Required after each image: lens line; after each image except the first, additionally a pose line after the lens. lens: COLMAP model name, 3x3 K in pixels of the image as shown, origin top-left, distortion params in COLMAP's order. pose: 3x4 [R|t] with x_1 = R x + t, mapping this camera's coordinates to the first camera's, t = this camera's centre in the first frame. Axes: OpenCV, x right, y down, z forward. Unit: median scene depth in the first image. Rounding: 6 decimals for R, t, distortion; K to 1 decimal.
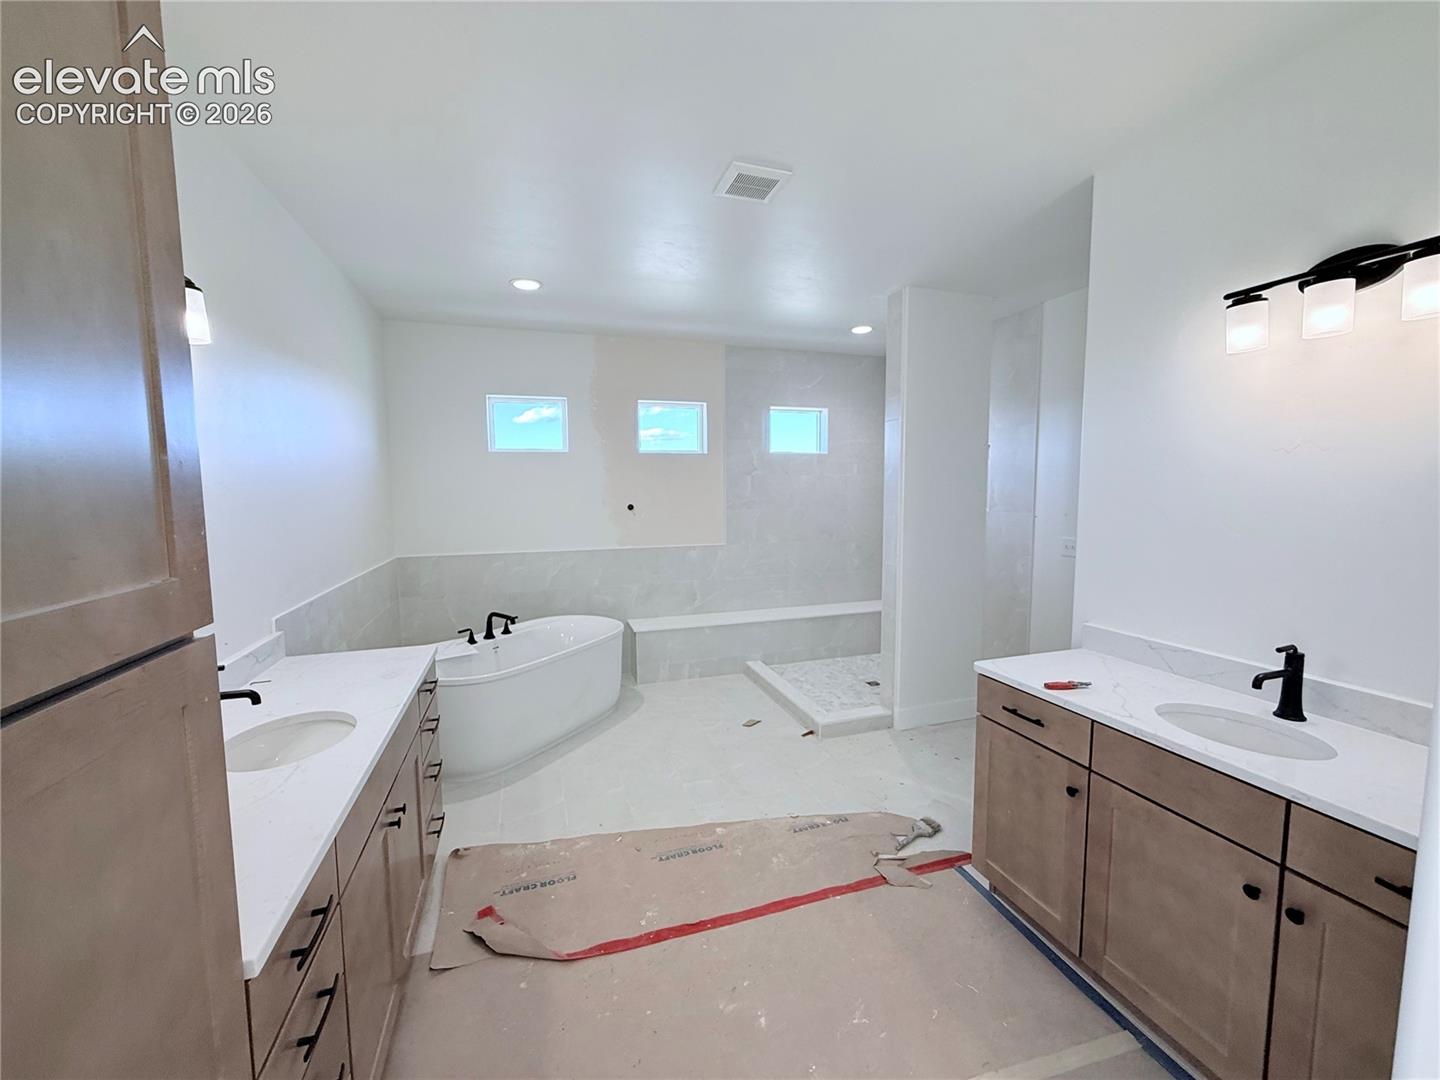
lens RADIAL K [[572.3, 0, 714.9], [0, 572.3, 539.0], [0, 0, 1]] dist [-0.000419, 0.000086]
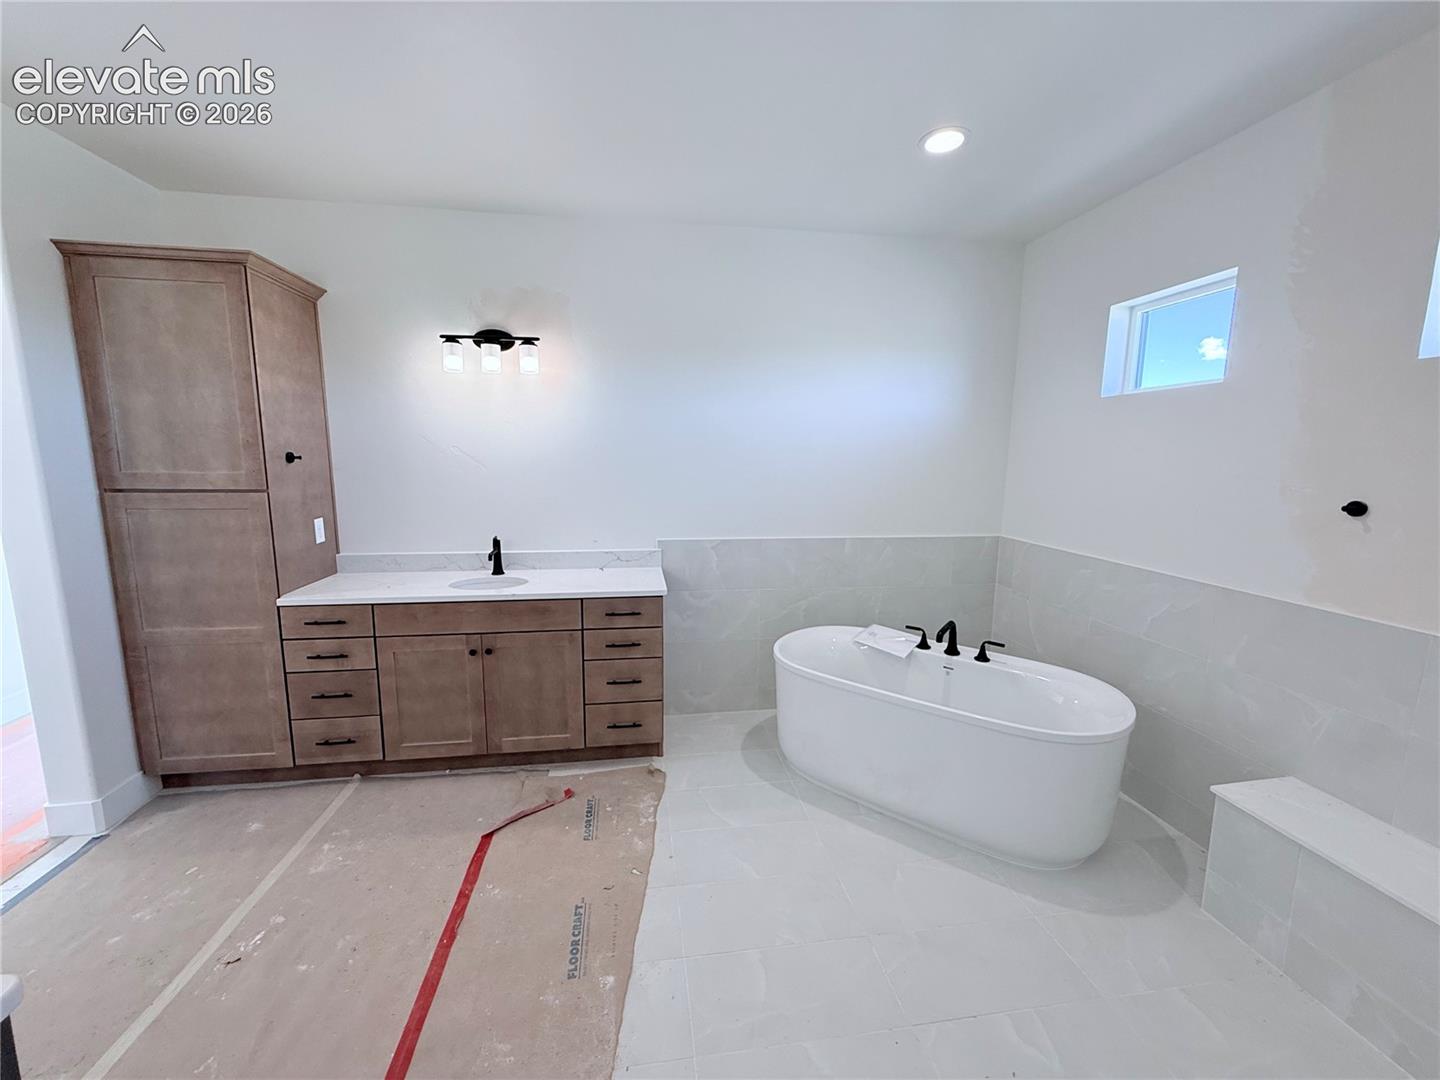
lens RADIAL K [[572.3, 0, 714.9], [0, 572.3, 539.0], [0, 0, 1]] dist [-0.000419, 0.000086]
pose [[-0.168270, 0.153801, -0.973669, 0.308467], [-0.093637, 0.980793, 0.171108, -0.062453], [0.981283, 0.119964, -0.150637, 0.651453]]
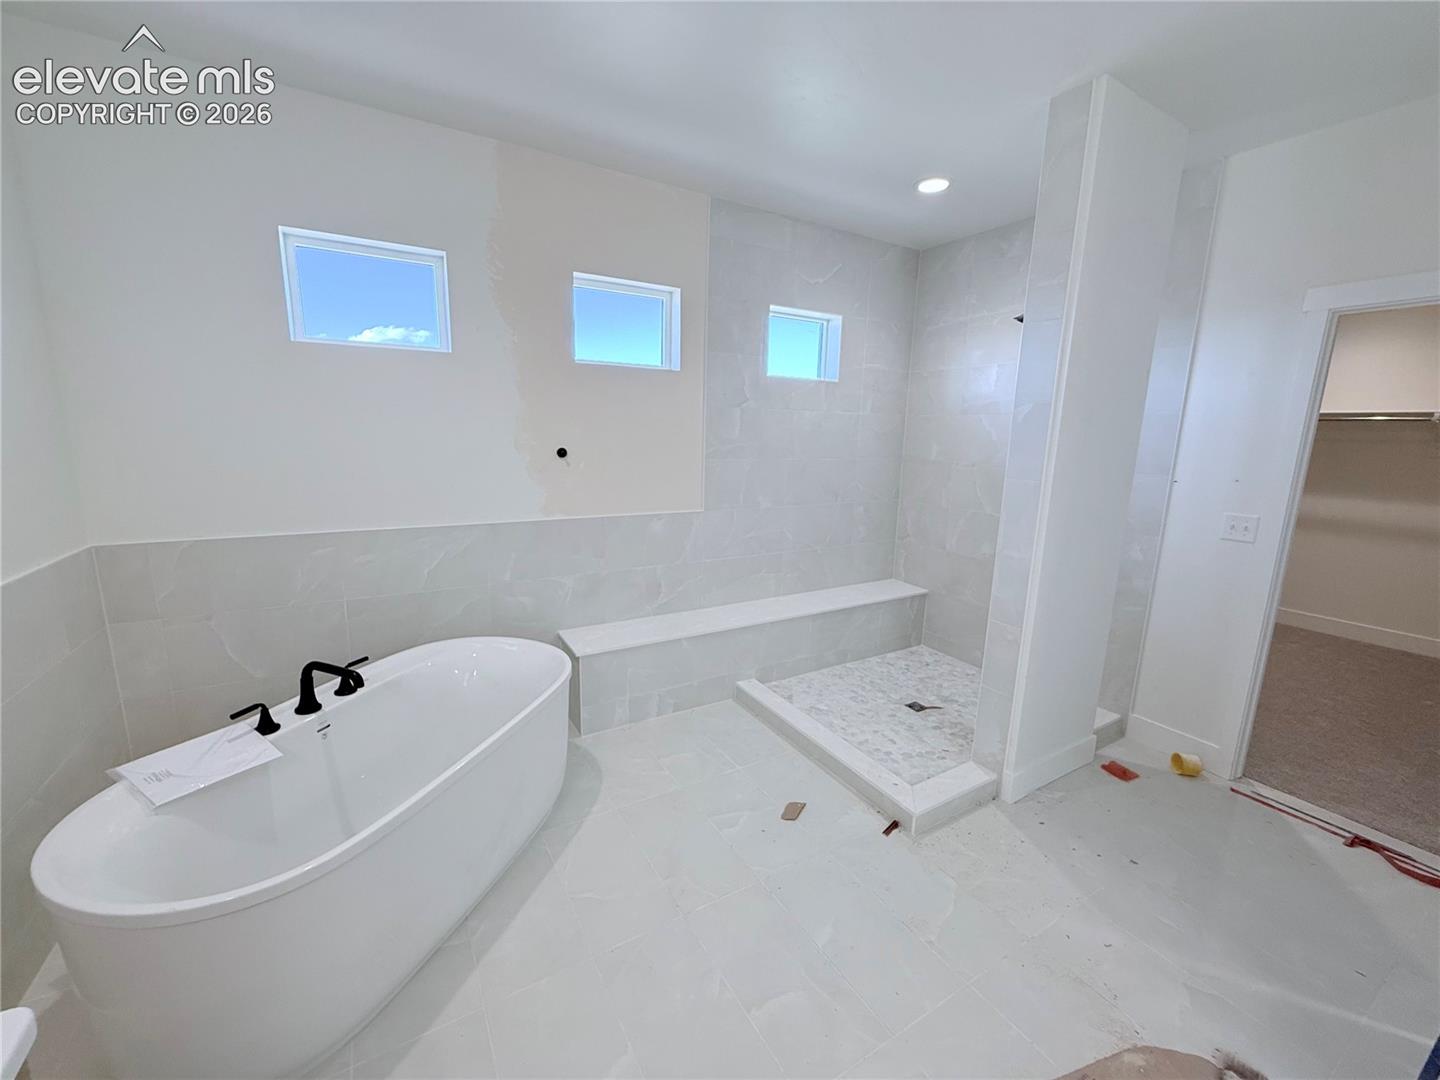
lens RADIAL K [[572.3, 0, 714.9], [0, 572.3, 539.0], [0, 0, 1]] dist [-0.000419, 0.000086]
pose [[0.975490, -0.009971, 0.219819, -0.125781], [-0.012487, 0.994855, 0.100539, -0.027502], [-0.219690, -0.100820, 0.970346, 0.366104]]
